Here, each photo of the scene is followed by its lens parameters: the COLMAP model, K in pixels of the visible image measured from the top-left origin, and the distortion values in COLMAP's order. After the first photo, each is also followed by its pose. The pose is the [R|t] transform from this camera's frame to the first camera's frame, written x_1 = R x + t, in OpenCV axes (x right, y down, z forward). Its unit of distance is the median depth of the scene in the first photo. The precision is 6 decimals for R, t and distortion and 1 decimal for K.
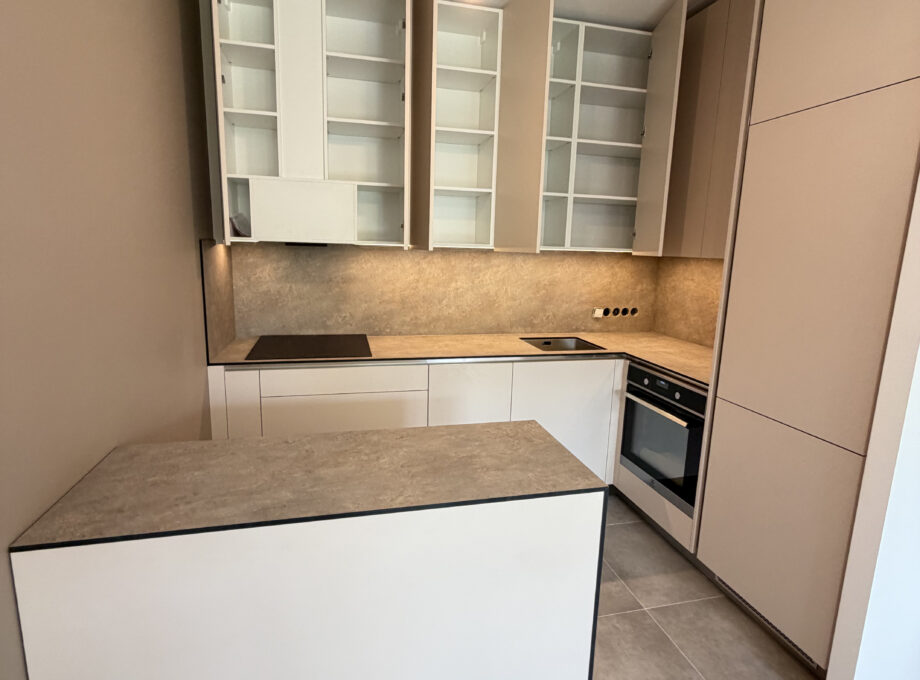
lens RADIAL K [[488.6, 0, 456.5], [0, 488.6, 334.2], [0, 0, 1]] dist [0.003843, 0.000682]
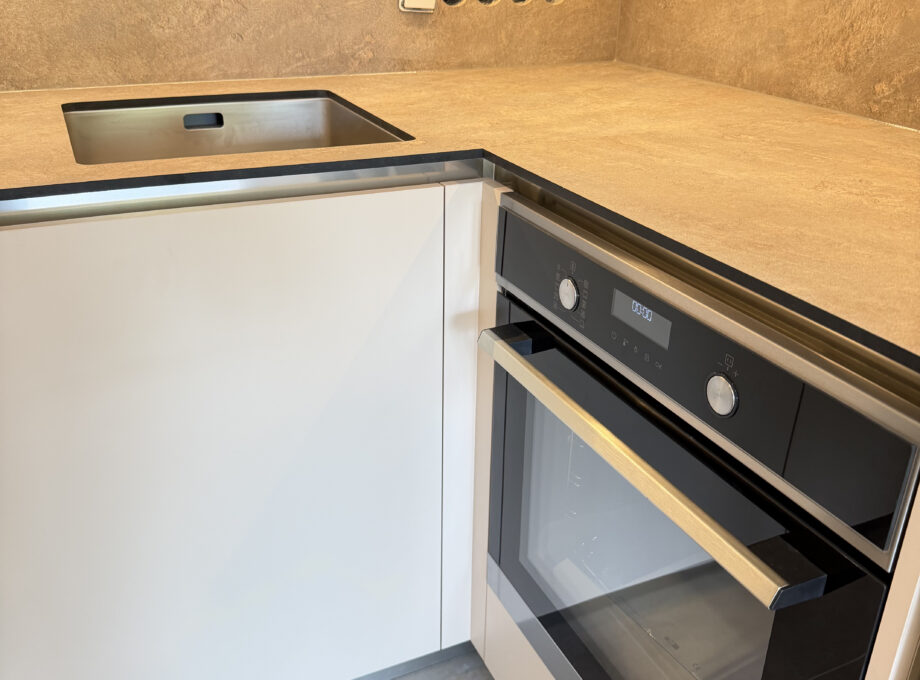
lens RADIAL K [[858.8, 0, 457.4], [0, 858.8, 342.9], [0, 0, 1]] dist [0.186639, -0.408714]
pose [[0.981596, -0.093047, 0.166770, 0.253410], [0.045321, 0.961827, 0.269880, 0.014541], [-0.185515, -0.257355, 0.948342, 0.596132]]
